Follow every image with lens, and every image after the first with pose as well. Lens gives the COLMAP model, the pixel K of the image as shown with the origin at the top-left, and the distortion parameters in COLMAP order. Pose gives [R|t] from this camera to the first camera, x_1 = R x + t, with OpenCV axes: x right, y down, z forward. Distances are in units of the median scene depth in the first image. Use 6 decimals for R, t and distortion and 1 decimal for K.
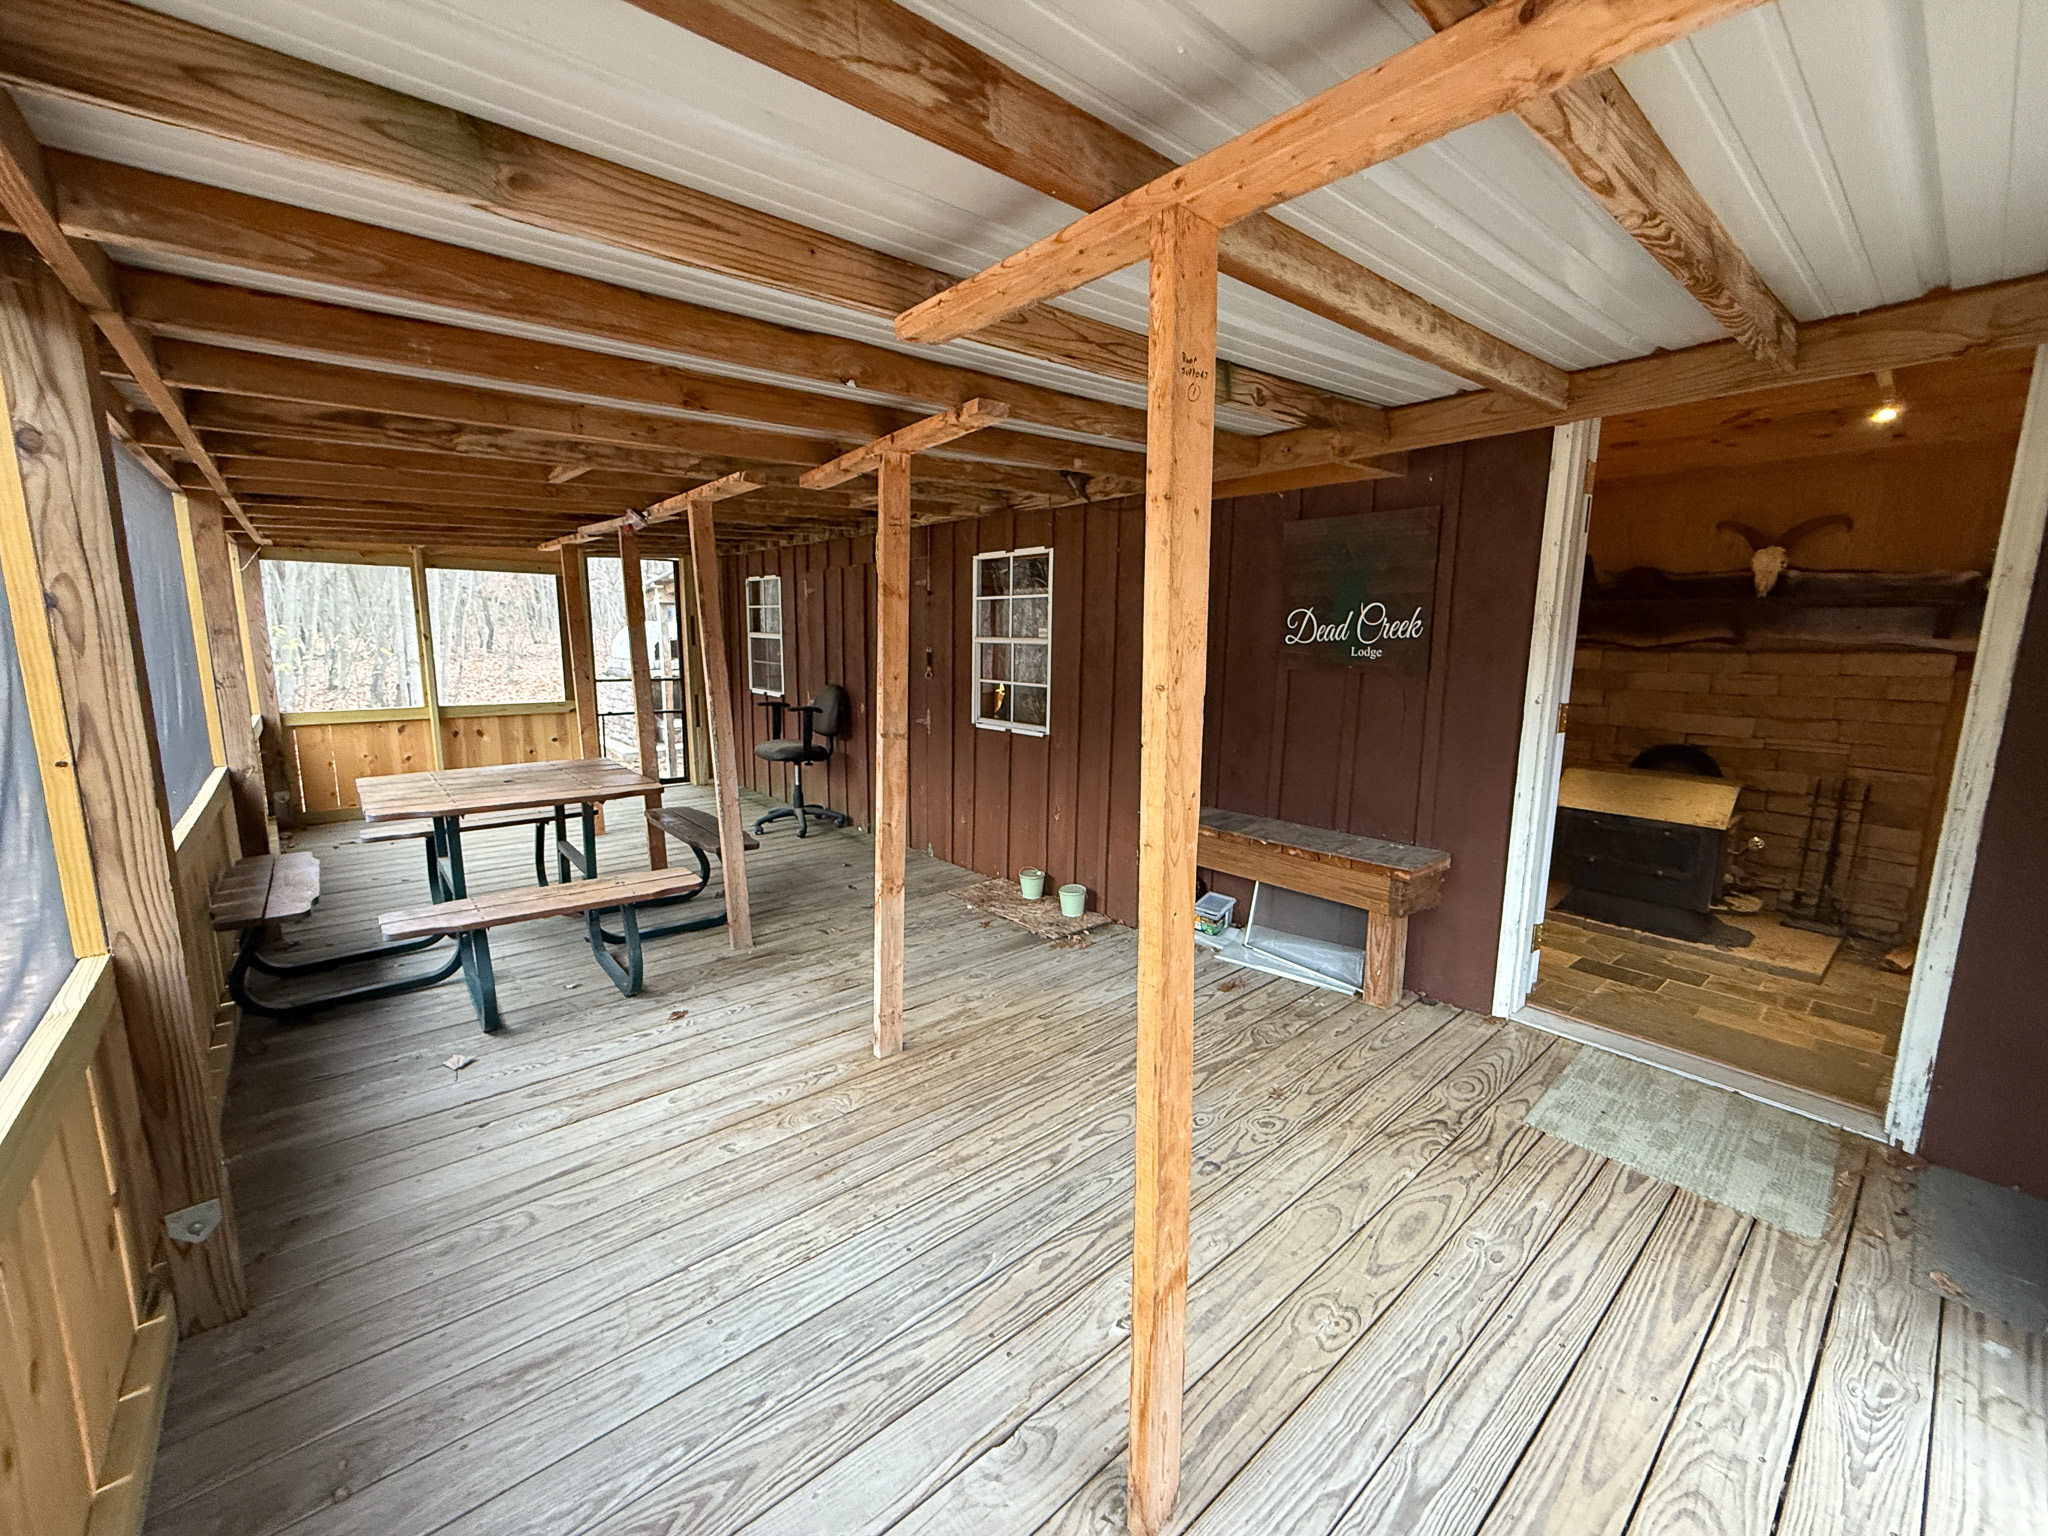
lens RADIAL K [[820.0, 0, 1020.2], [0, 820.0, 766.0], [0, 0, 1]] dist [-0.001590, 0.000039]
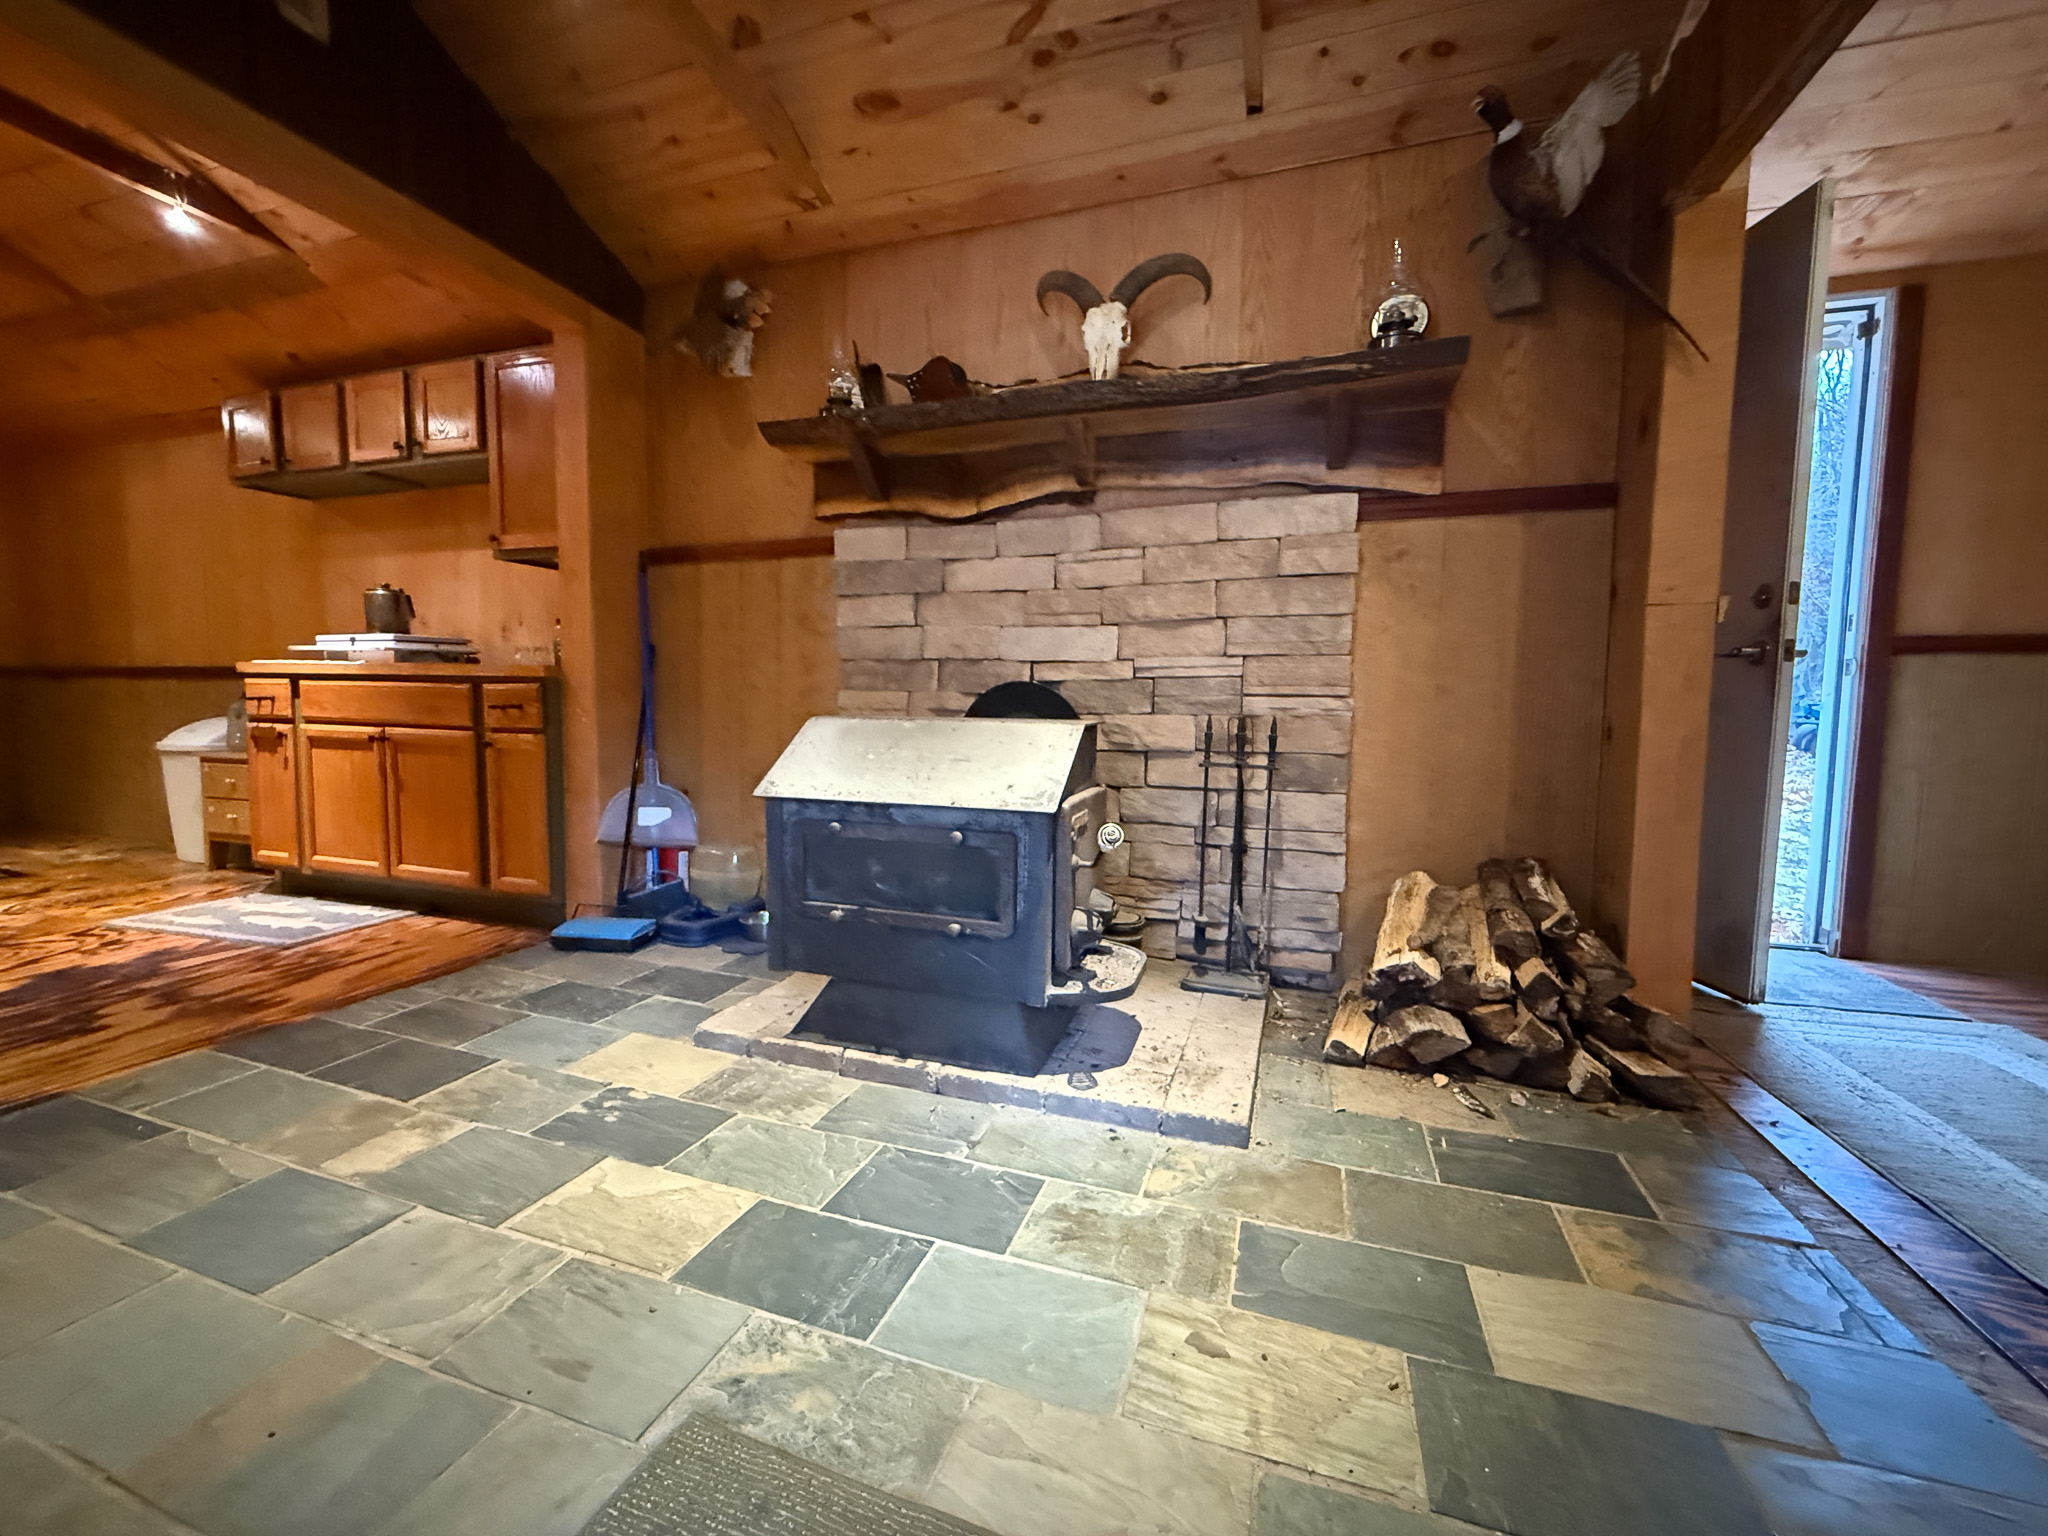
lens RADIAL K [[820.0, 0, 1020.4], [0, 820.0, 764.1], [0, 0, 1]] dist [-0.001590, 0.000039]
pose [[0.859955, -0.040474, 0.508762, 0.691881], [0.079667, 0.995276, -0.055483, 0.082511], [-0.504113, 0.088244, 0.859118, 0.700582]]
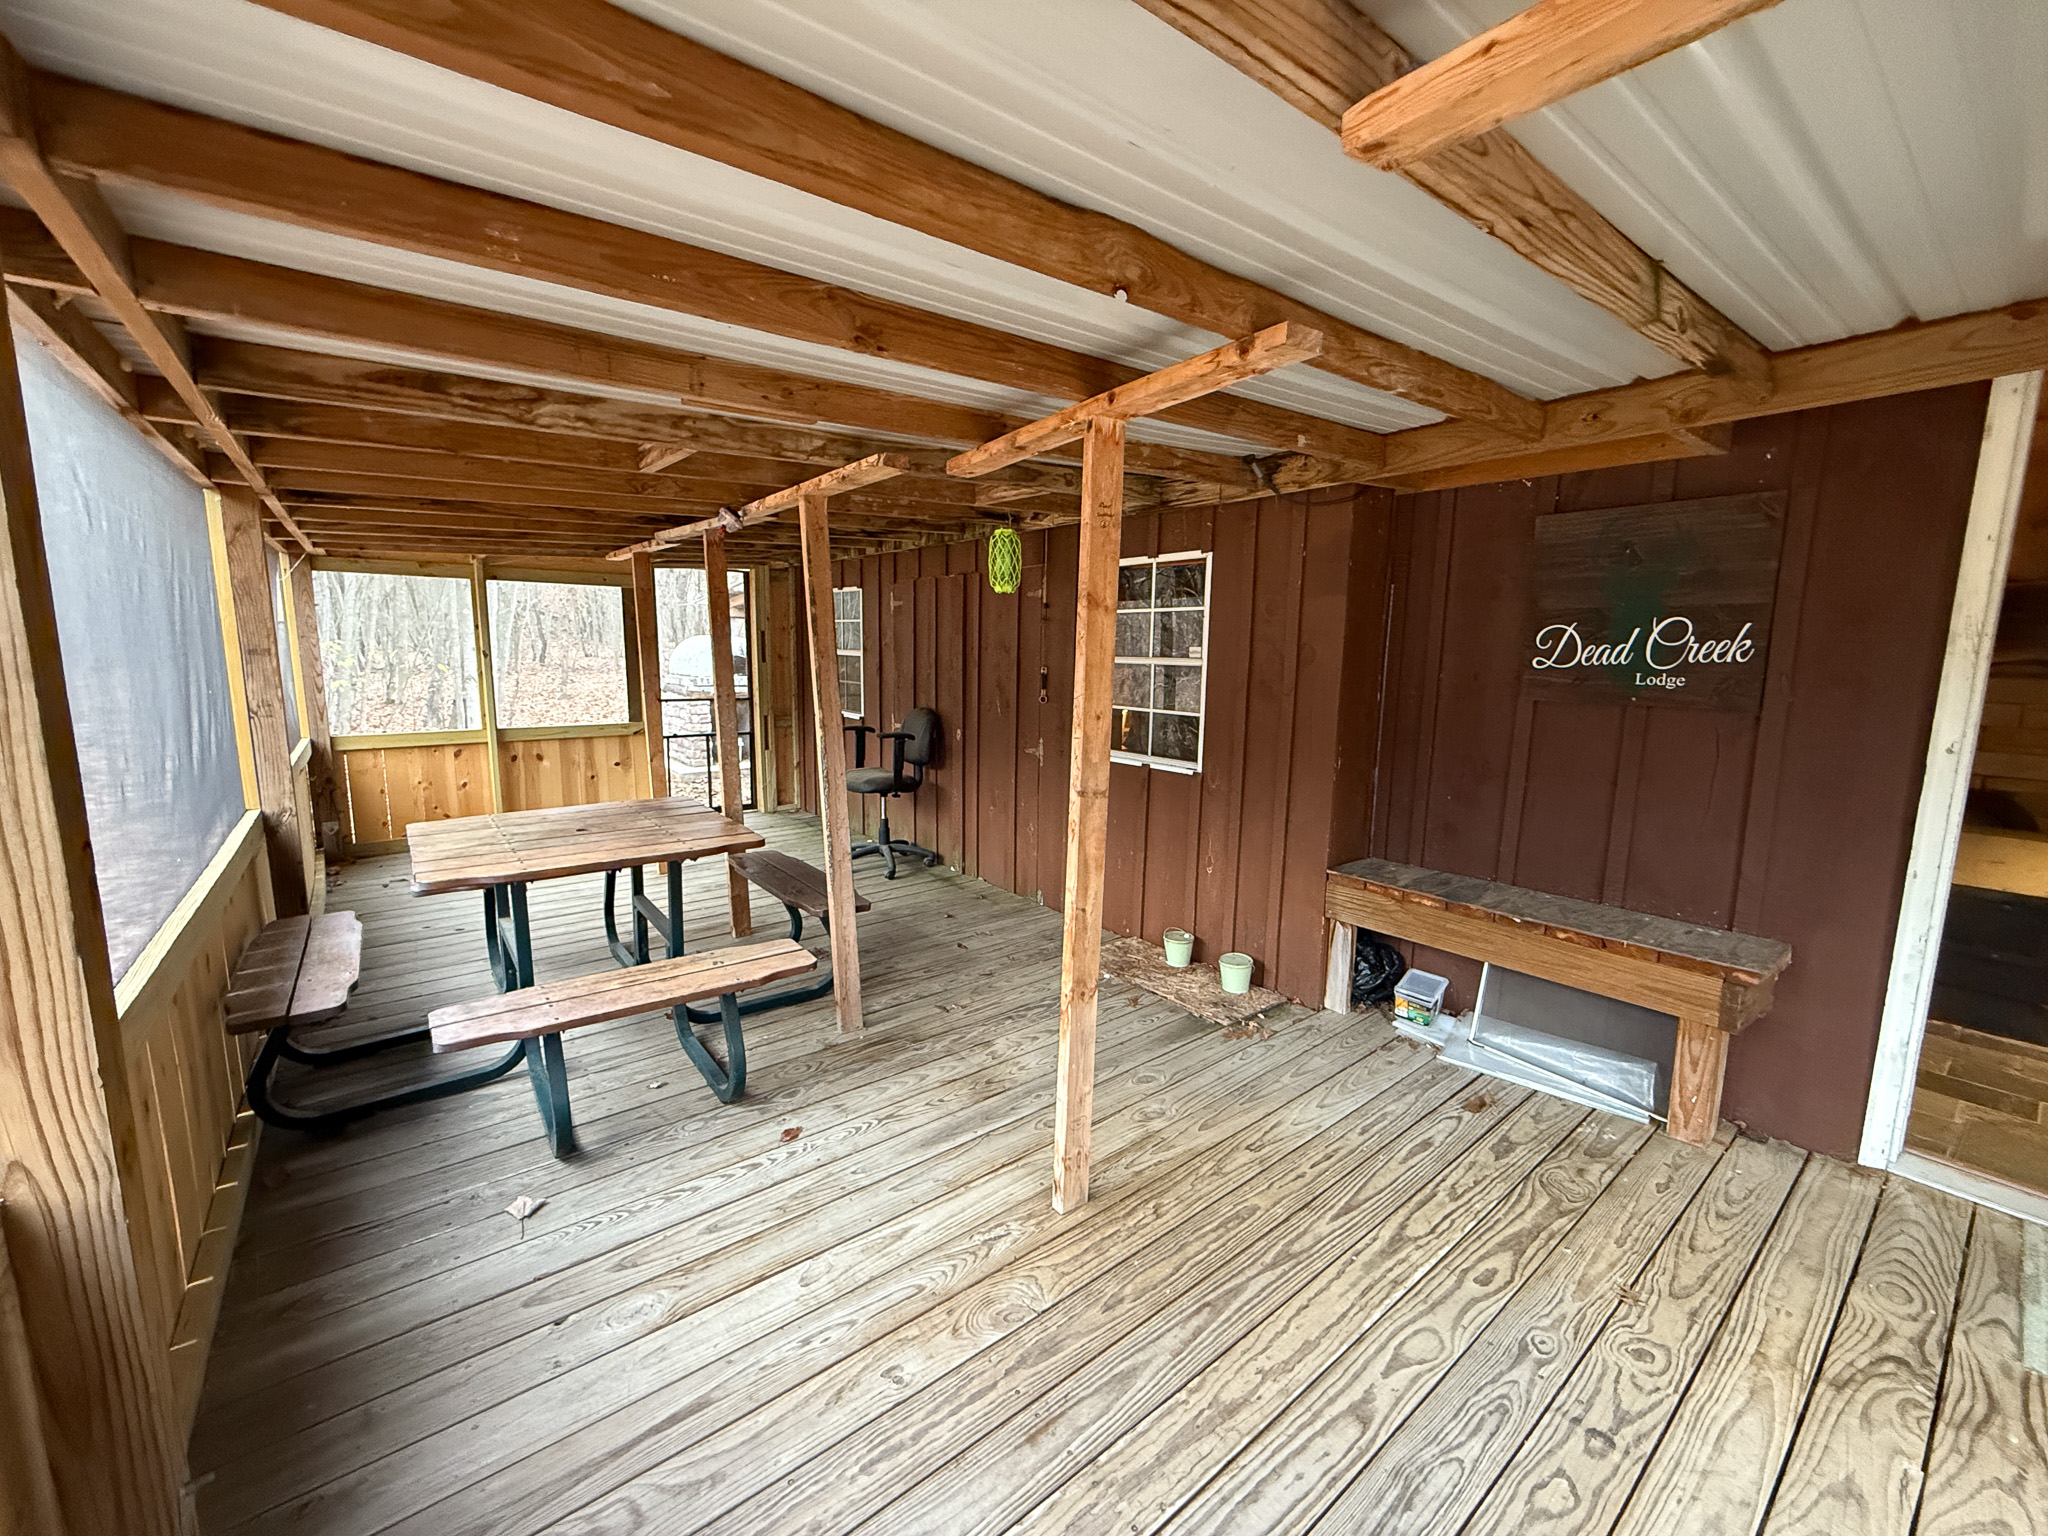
lens RADIAL K [[820.0, 0, 1019.2], [0, 820.0, 765.5], [0, 0, 1]] dist [-0.001590, 0.000039]
pose [[0.999018, 0.007014, -0.043737, -0.150318], [-0.007719, 0.999843, -0.015976, -0.039765], [0.043618, 0.016298, 0.998915, 0.191901]]
